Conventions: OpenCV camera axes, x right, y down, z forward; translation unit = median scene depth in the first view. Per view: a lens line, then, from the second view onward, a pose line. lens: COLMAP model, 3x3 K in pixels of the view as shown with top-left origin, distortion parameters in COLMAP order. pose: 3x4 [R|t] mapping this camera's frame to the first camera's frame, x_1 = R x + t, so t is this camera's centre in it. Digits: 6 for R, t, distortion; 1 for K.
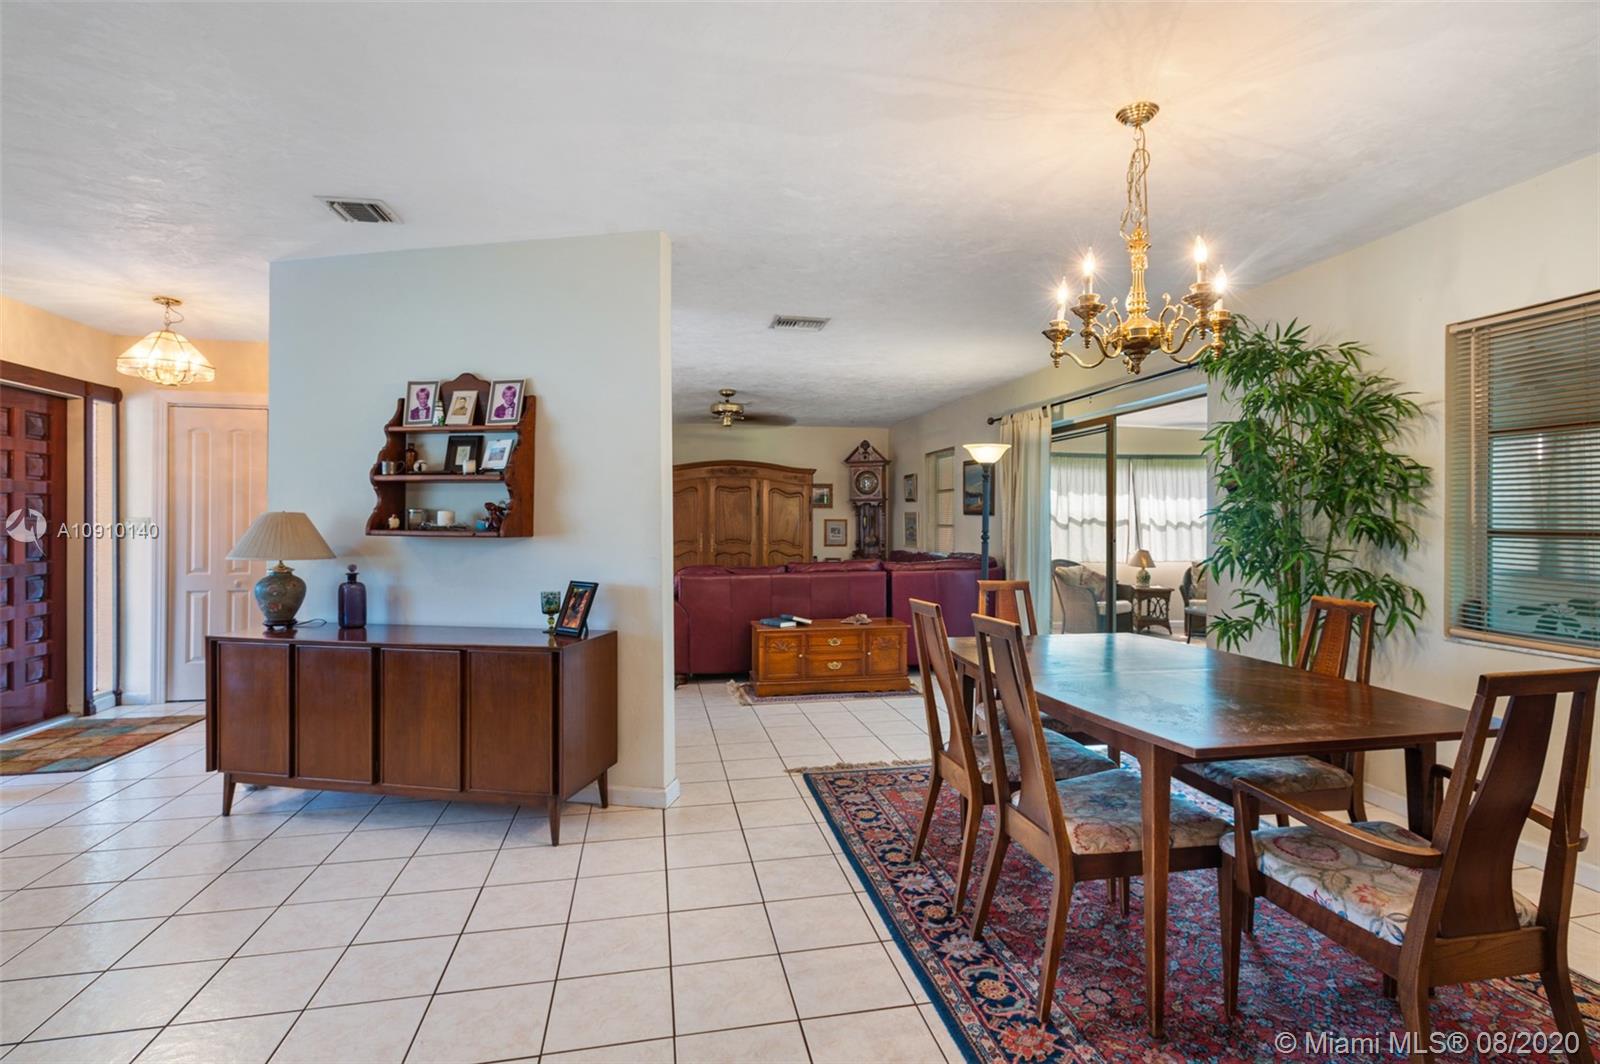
lens RADIAL K [[791.7, 0, 826.9], [0, 791.7, 521.2], [0, 0, 1]] dist [0.002742, -0.000048]
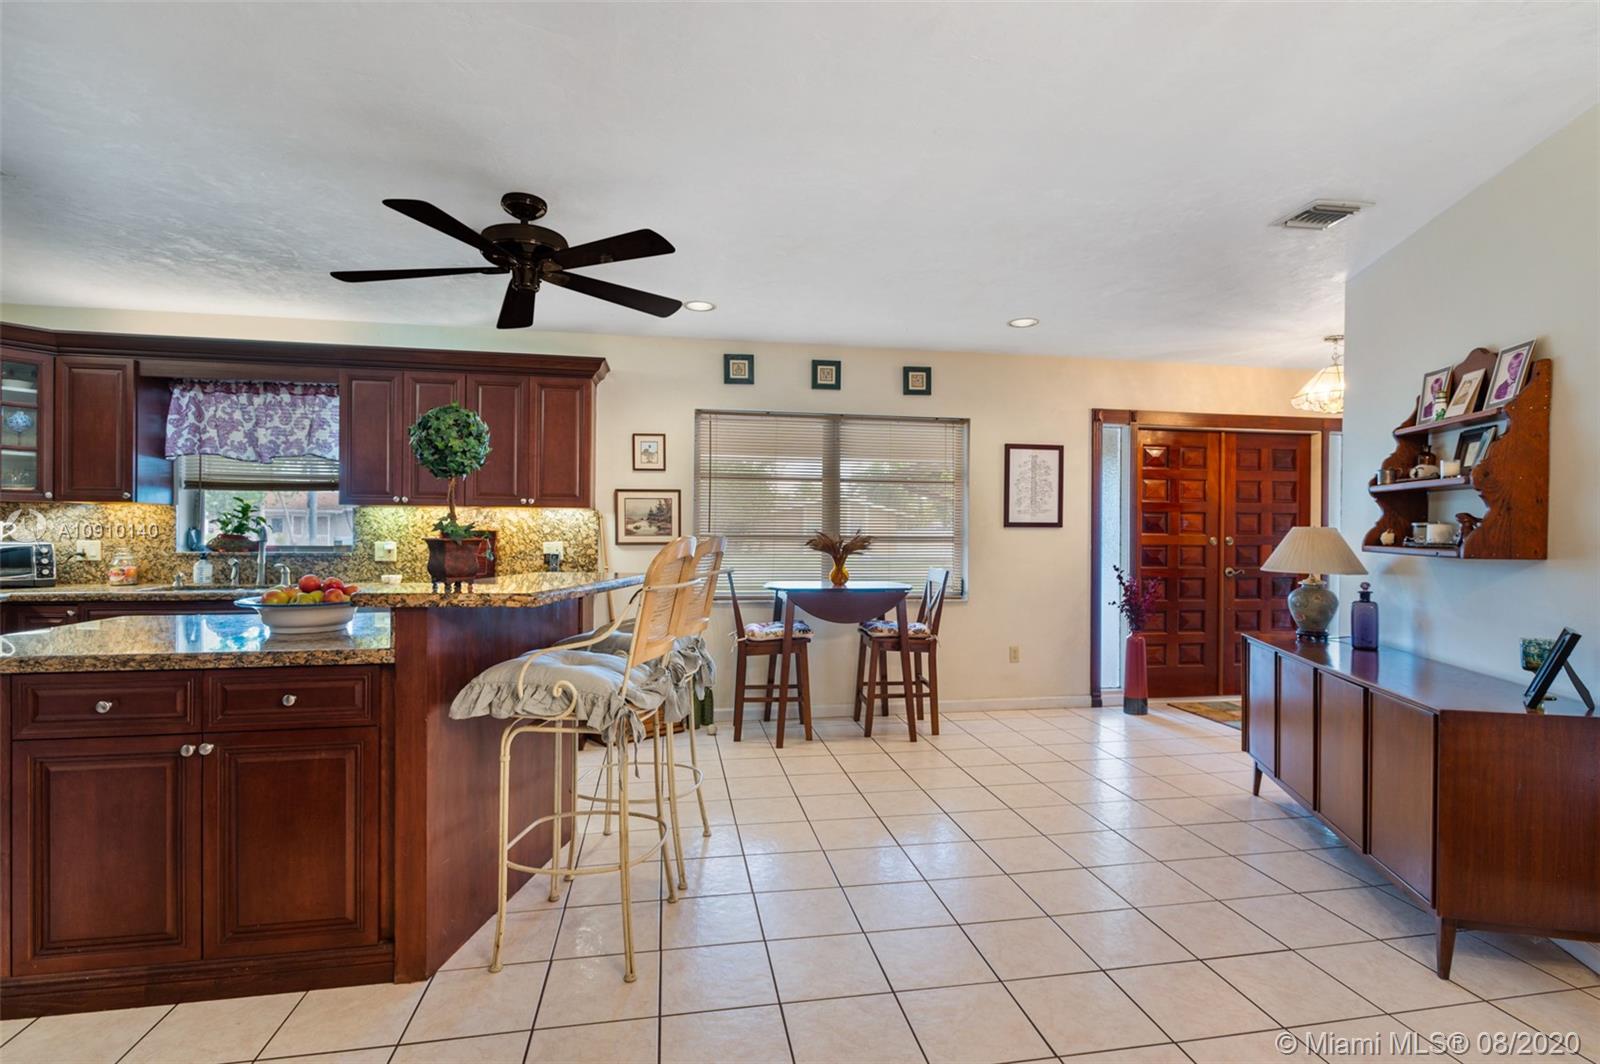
lens RADIAL K [[775.7, 0, 810.0], [0, 775.7, 536.1], [0, 0, 1]] dist [-0.000320, -0.001030]
pose [[-0.036410, 0.004092, -0.999329, 0.339214], [-0.005613, 0.999975, 0.004300, -0.000409], [0.999321, 0.005765, -0.036386, 0.370055]]
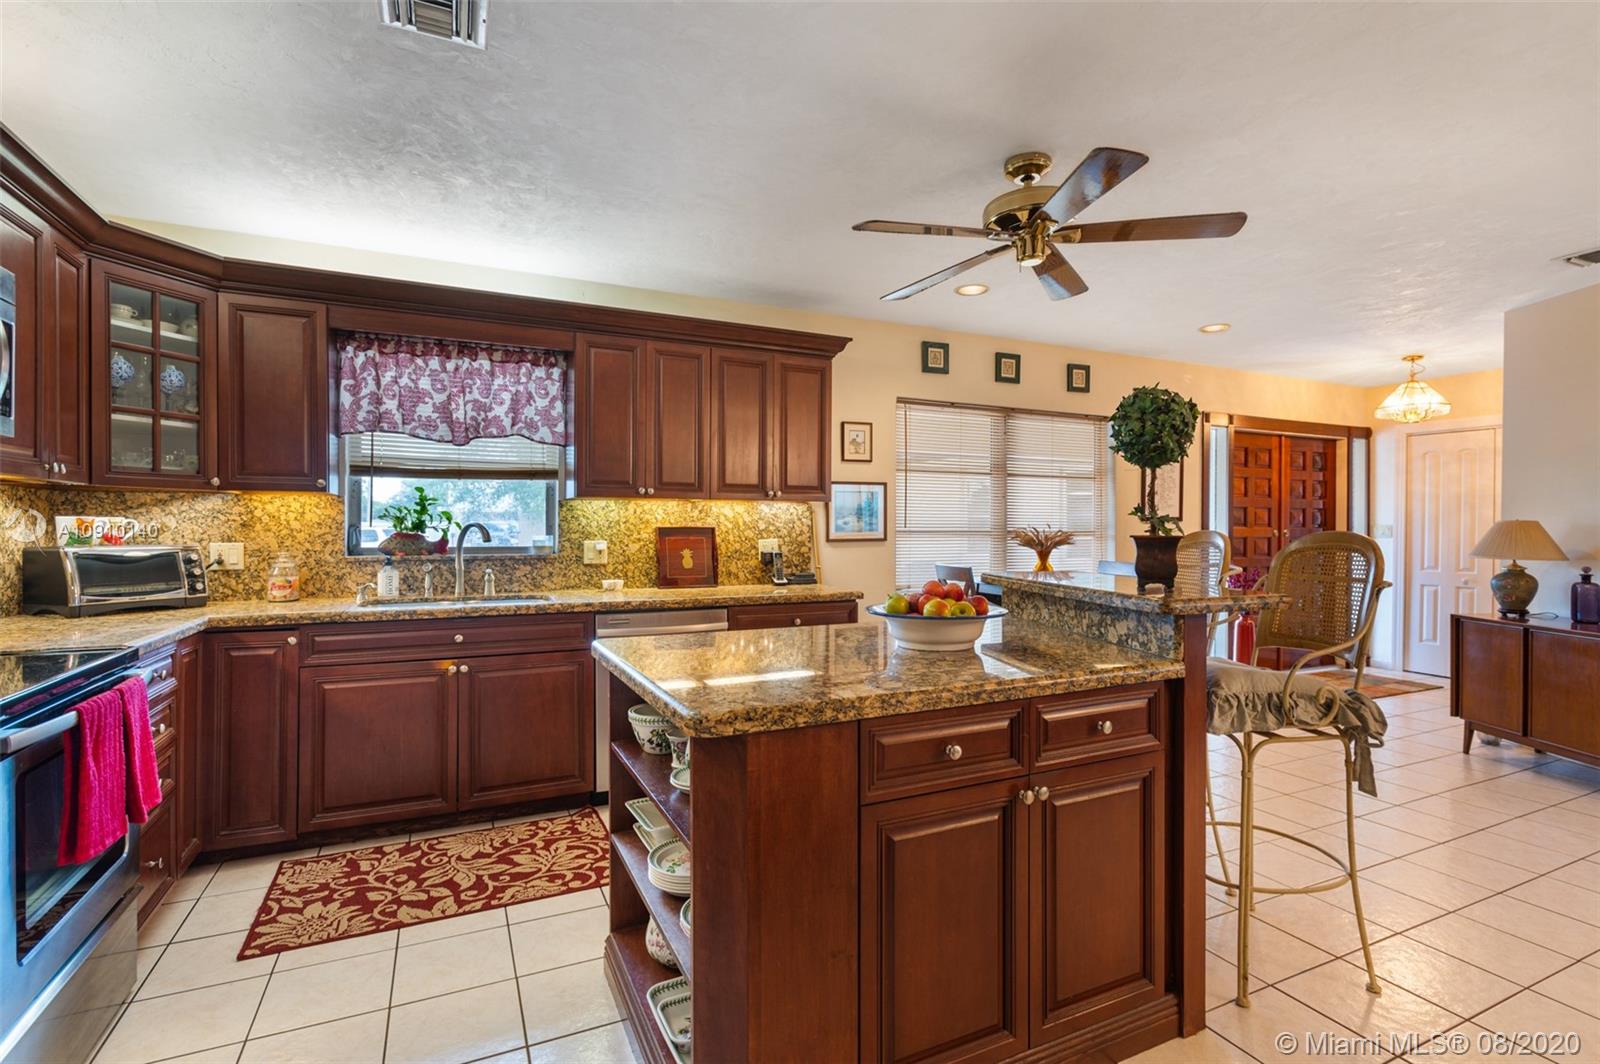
lens RADIAL K [[779.2, 0, 780.6], [0, 779.2, 535.8], [0, 0, 1]] dist [0.000052, -0.000604]
pose [[0.229082, 0.009643, -0.973359, 0.207463], [-0.000094, 0.999951, 0.009884, 0.000629], [0.973407, -0.002173, 0.229071, -0.354839]]
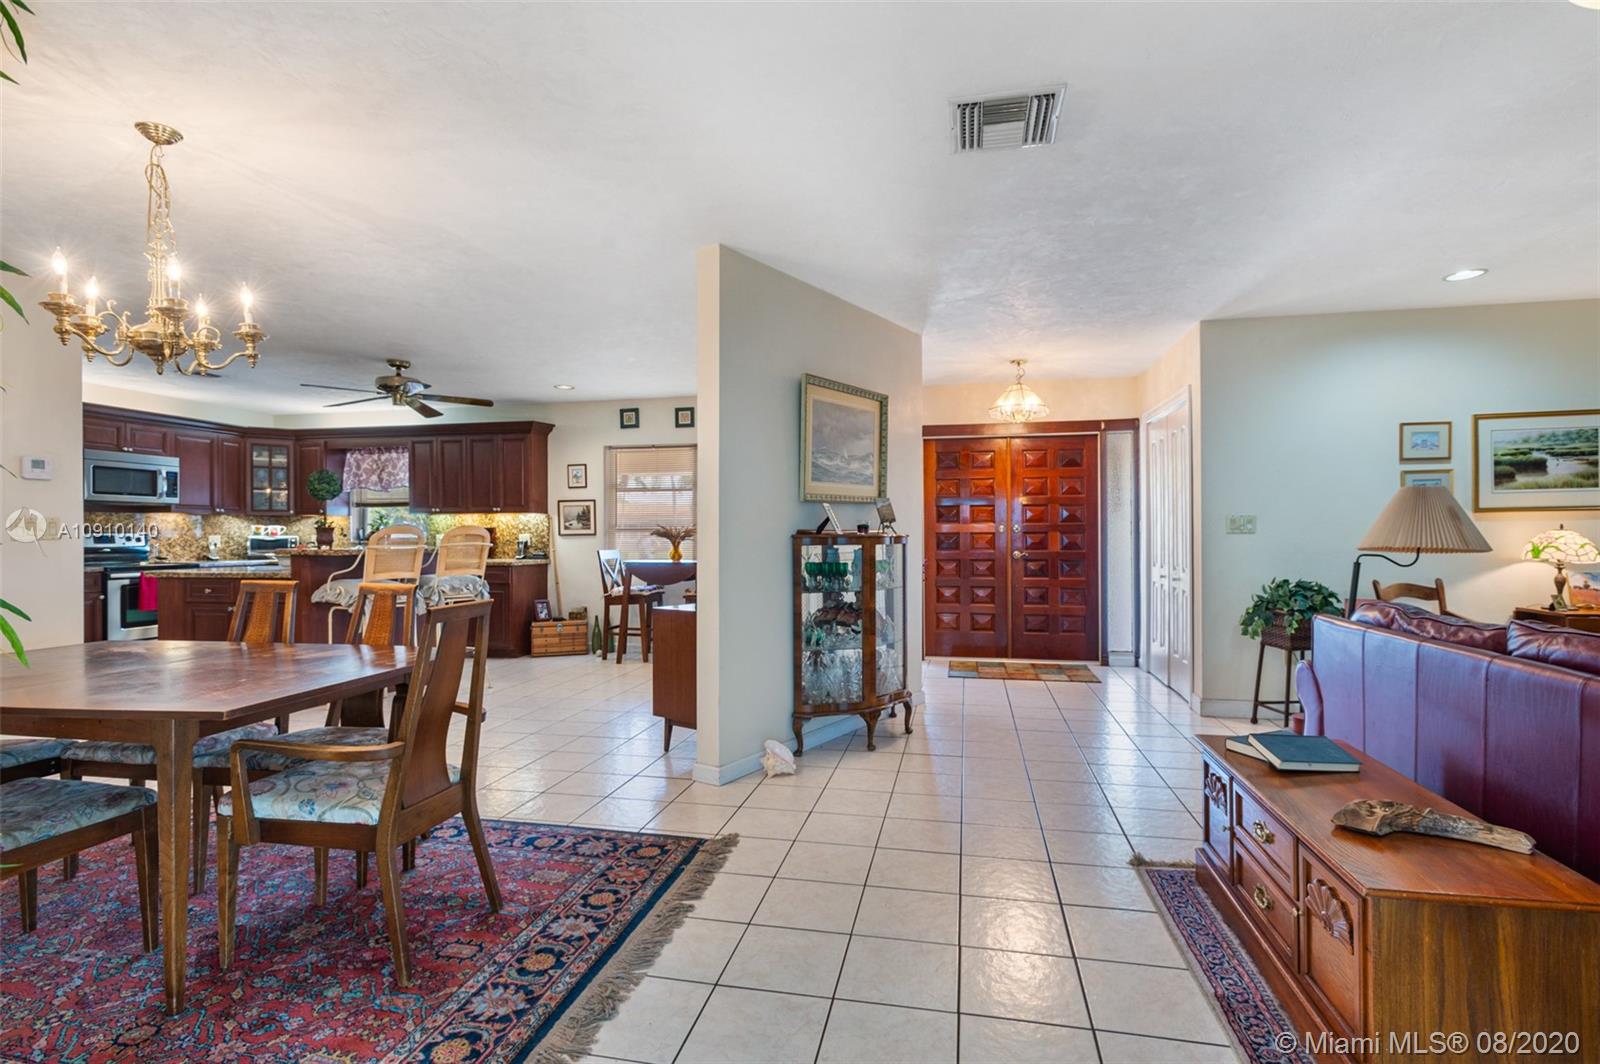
lens RADIAL K [[775.7, 0, 810.0], [0, 775.7, 536.1], [0, 0, 1]] dist [-0.000320, -0.001030]
pose [[-0.420608, -0.000318, -0.907242, 0.640581], [0.004392, 0.999988, -0.002387, 0.031187], [0.907232, -0.004988, -0.420602, 1.476974]]
